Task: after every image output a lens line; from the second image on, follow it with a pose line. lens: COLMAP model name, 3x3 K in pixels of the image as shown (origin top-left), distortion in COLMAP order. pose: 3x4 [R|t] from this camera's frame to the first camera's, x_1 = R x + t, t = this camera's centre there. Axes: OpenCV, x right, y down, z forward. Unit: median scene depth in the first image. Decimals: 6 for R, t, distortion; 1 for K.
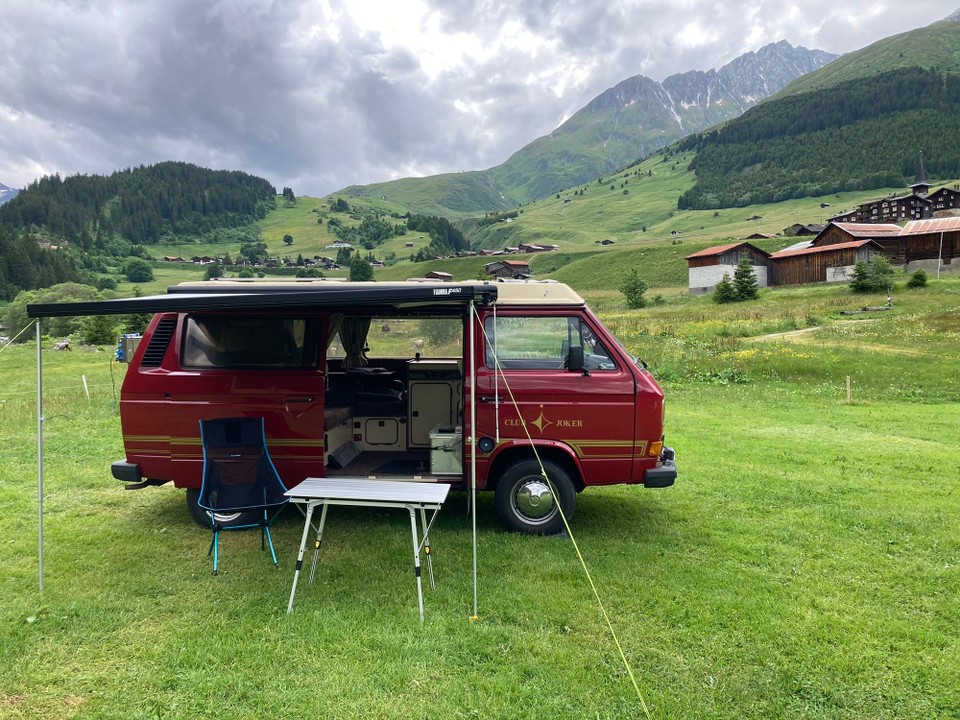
lens RADIAL K [[776.2, 0, 478.2], [0, 776.2, 358.9], [0, 0, 1]] dist [-0.011018, -0.007403]
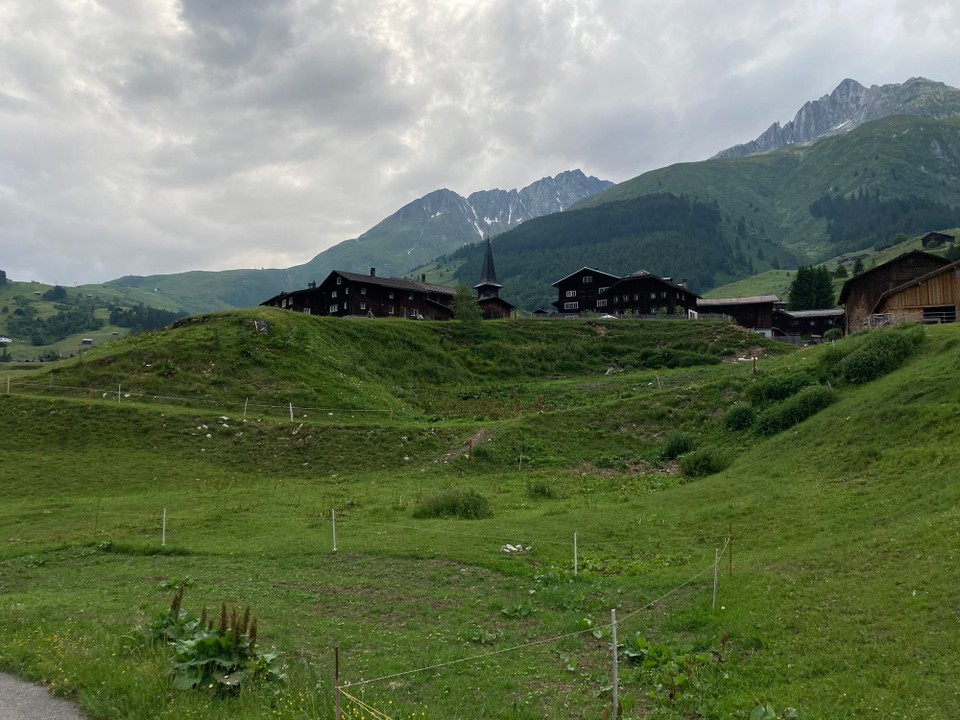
lens RADIAL K [[776.2, 0, 481.1], [0, 776.2, 360.9], [0, 0, 1]] dist [-0.011018, -0.007403]
pose [[0.972325, 0.038982, 0.230358, 0.085230], [-0.008641, 0.991307, -0.131282, -0.015196], [-0.233473, 0.125659, 0.964210, 0.076230]]
